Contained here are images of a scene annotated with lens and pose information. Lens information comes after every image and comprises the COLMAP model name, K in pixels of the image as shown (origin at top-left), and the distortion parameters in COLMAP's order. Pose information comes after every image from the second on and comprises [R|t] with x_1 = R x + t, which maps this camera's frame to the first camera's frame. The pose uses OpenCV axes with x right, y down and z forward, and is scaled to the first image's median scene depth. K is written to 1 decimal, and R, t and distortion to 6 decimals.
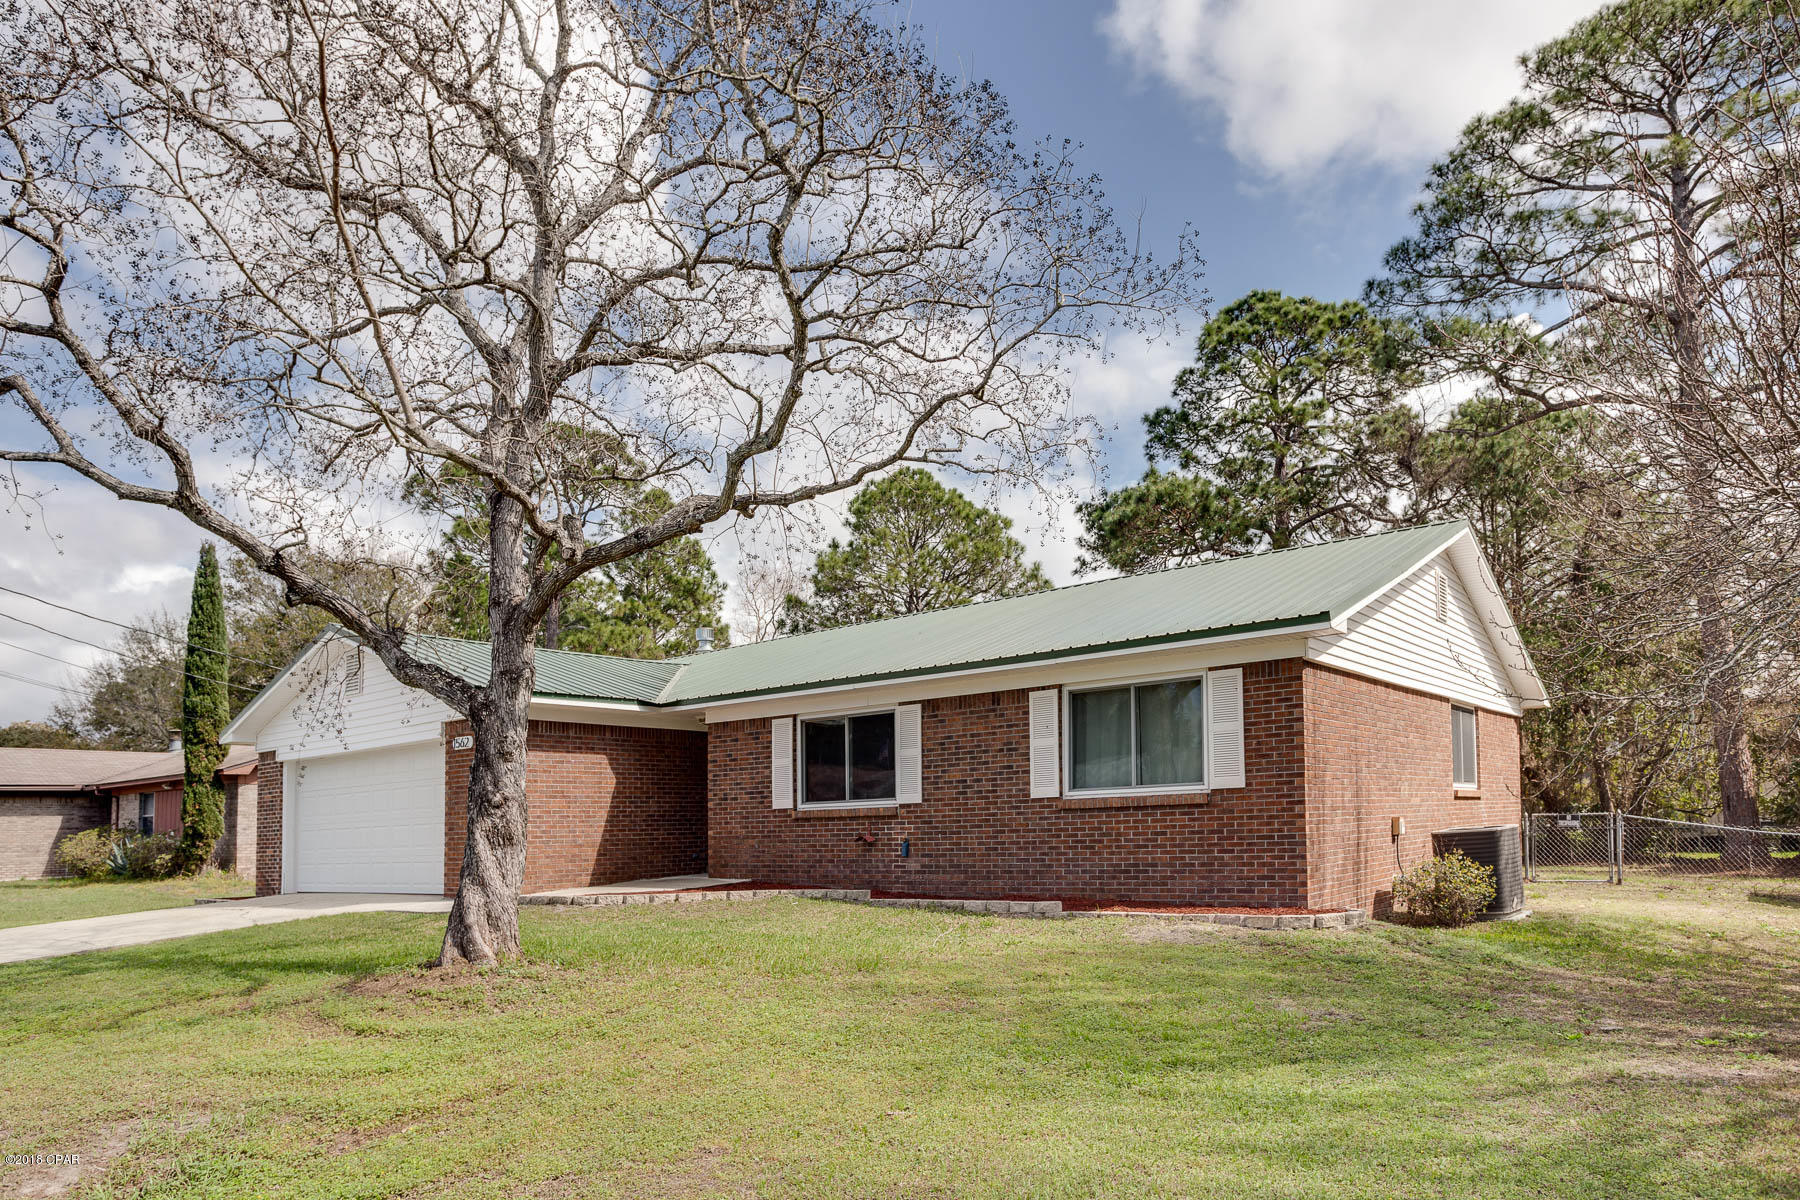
lens RADIAL K [[907.3, 0, 912.3], [0, 907.3, 579.9], [0, 0, 1]] dist [-0.048652, 0.015233]
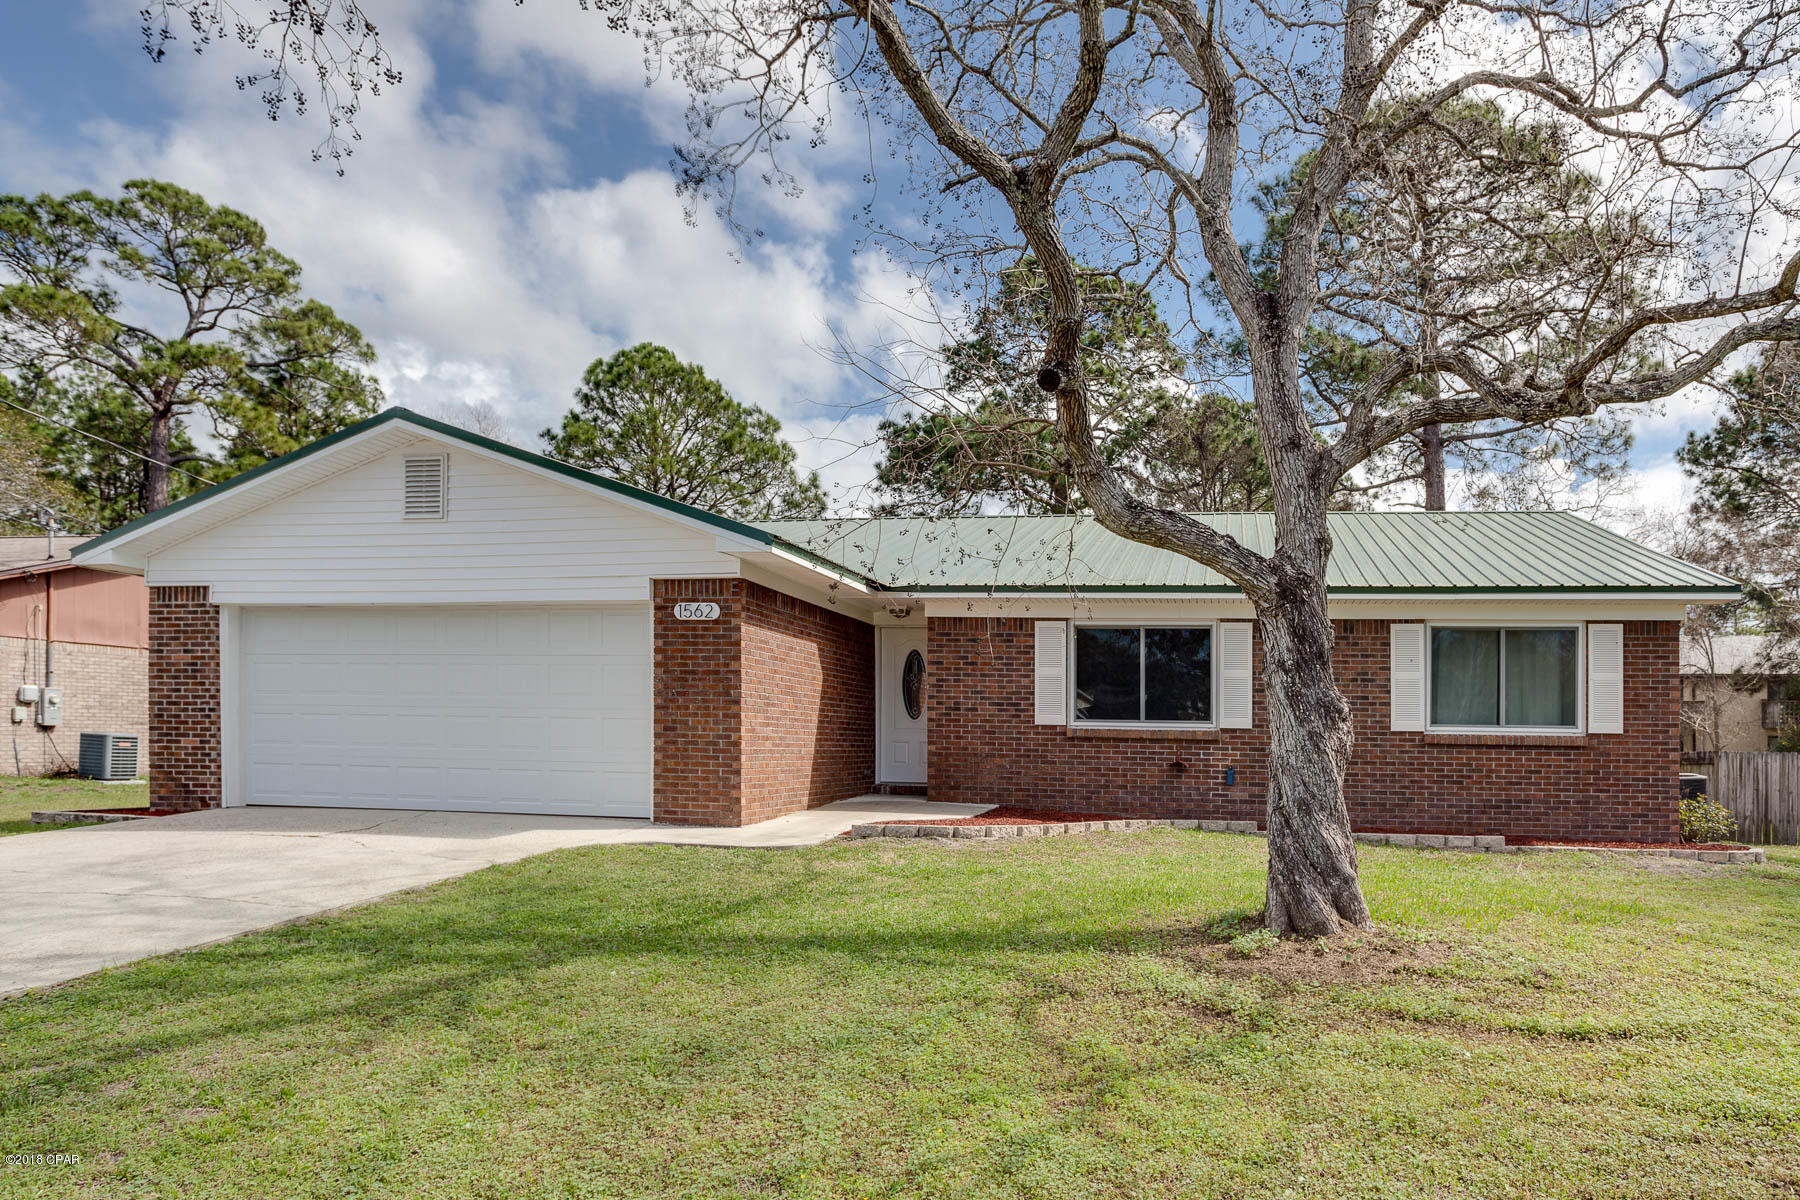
lens RADIAL K [[924.3, 0, 900.6], [0, 924.3, 549.6], [0, 0, 1]] dist [-0.052577, 0.013742]
pose [[0.908404, 0.134836, 0.395754, -0.732510], [-0.157686, 0.987157, 0.025617, 0.100374], [-0.387218, -0.085676, 0.917999, 0.299757]]
